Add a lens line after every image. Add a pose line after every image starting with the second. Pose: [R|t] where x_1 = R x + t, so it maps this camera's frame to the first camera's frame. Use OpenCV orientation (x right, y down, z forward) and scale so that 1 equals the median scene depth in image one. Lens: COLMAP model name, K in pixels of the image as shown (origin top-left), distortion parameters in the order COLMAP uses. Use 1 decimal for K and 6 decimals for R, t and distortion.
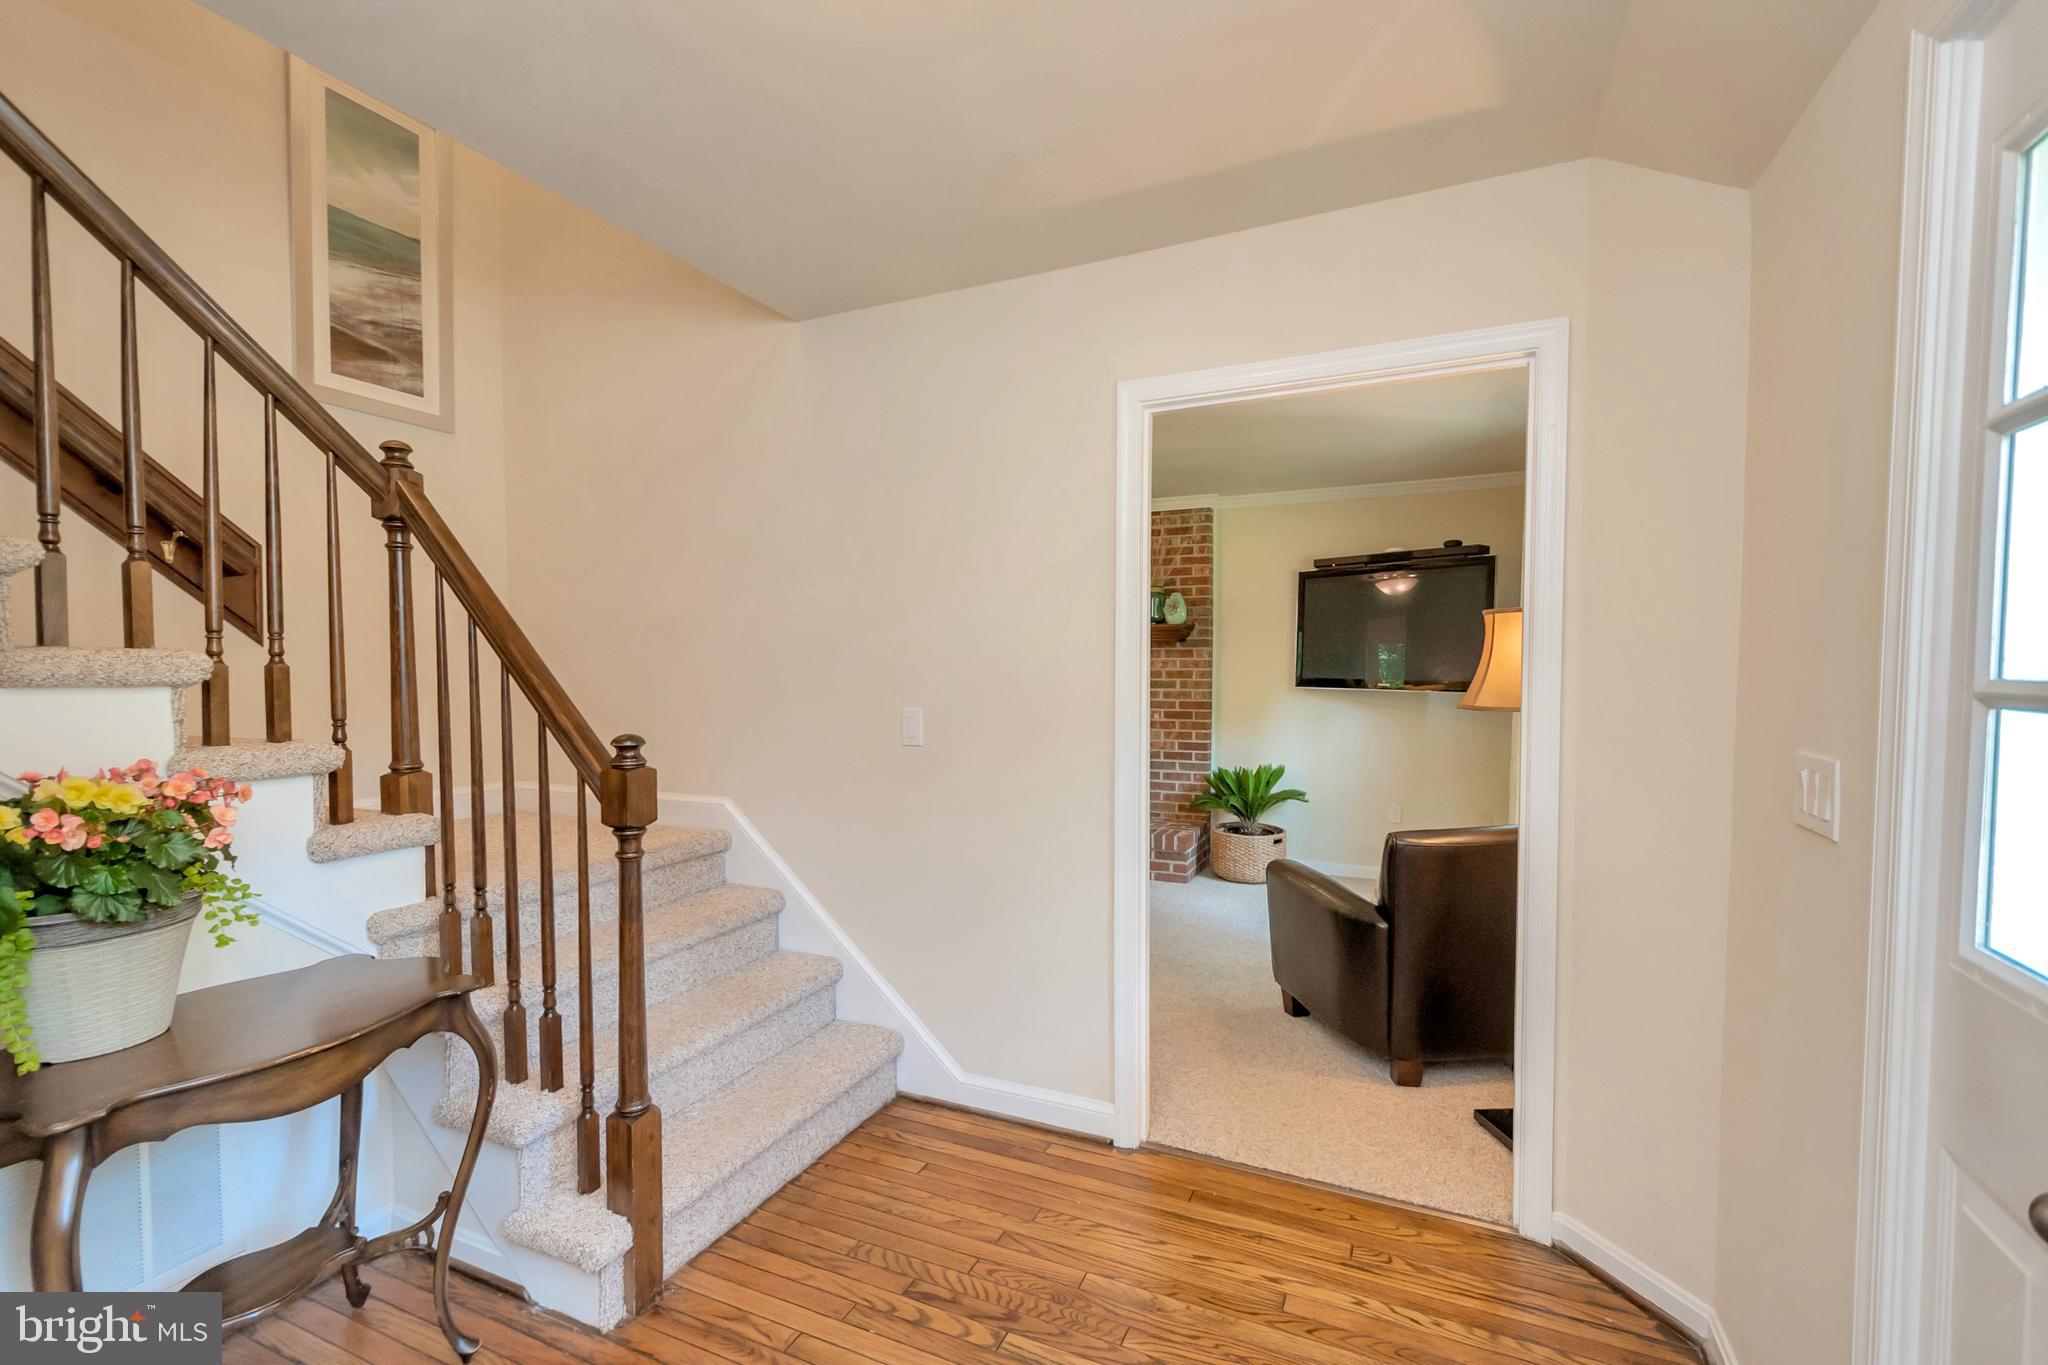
lens RADIAL K [[907.3, 0, 1037.4], [0, 907.3, 685.9], [0, 0, 1]] dist [0.019089, -0.008267]
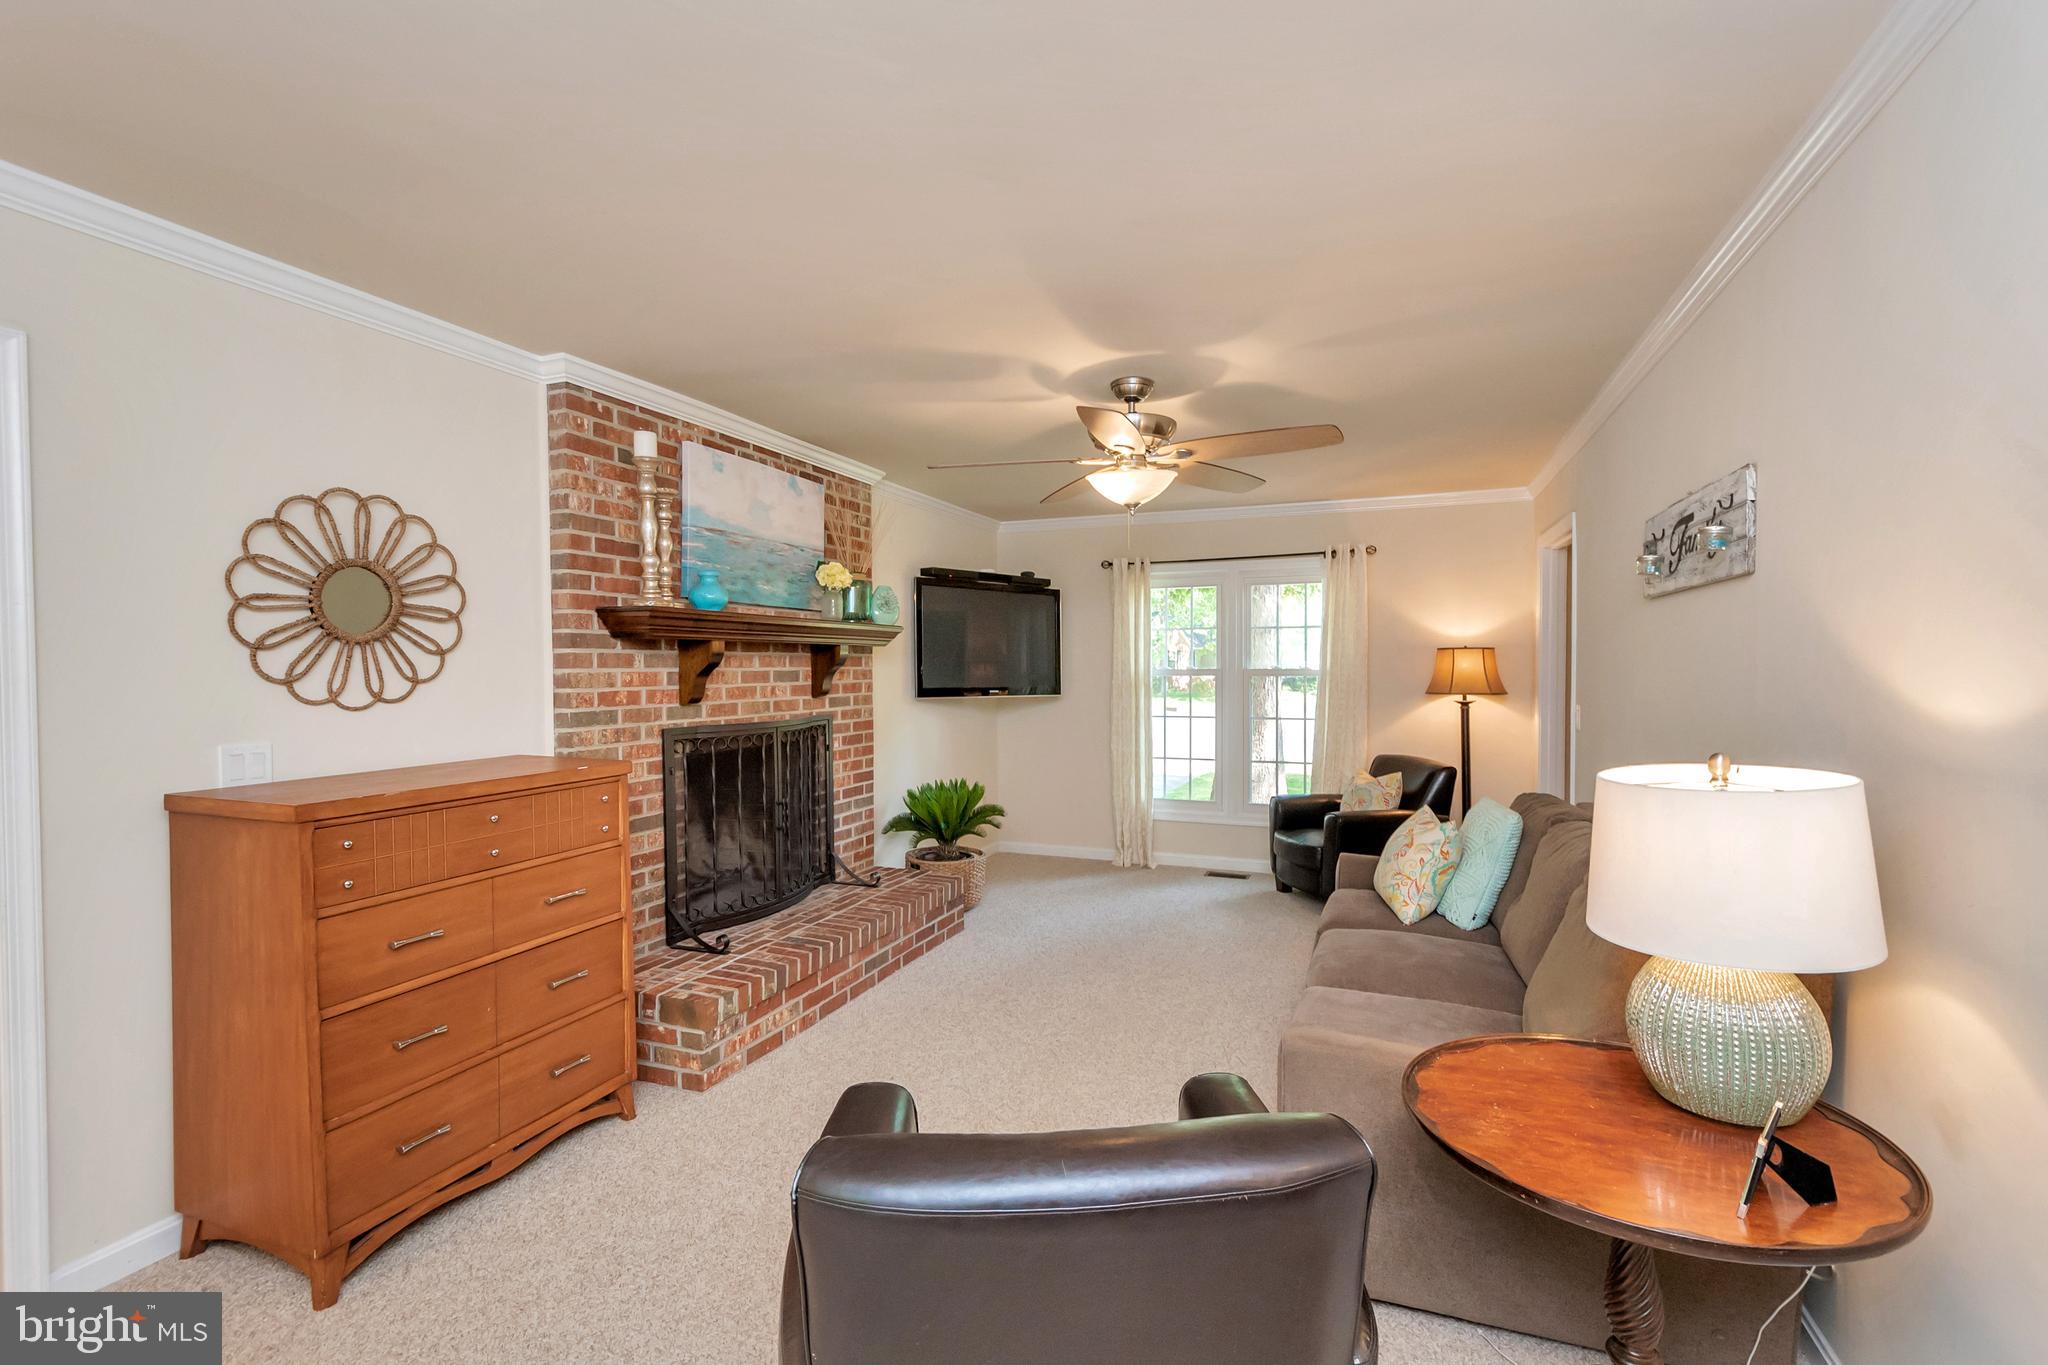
lens RADIAL K [[907.3, 0, 1037.4], [0, 907.3, 685.9], [0, 0, 1]] dist [0.019089, -0.008267]
pose [[-0.054961, -0.026675, 0.998132, -0.640622], [0.019347, 0.999427, 0.027775, -0.033490], [-0.998301, 0.020837, -0.054413, 0.887331]]
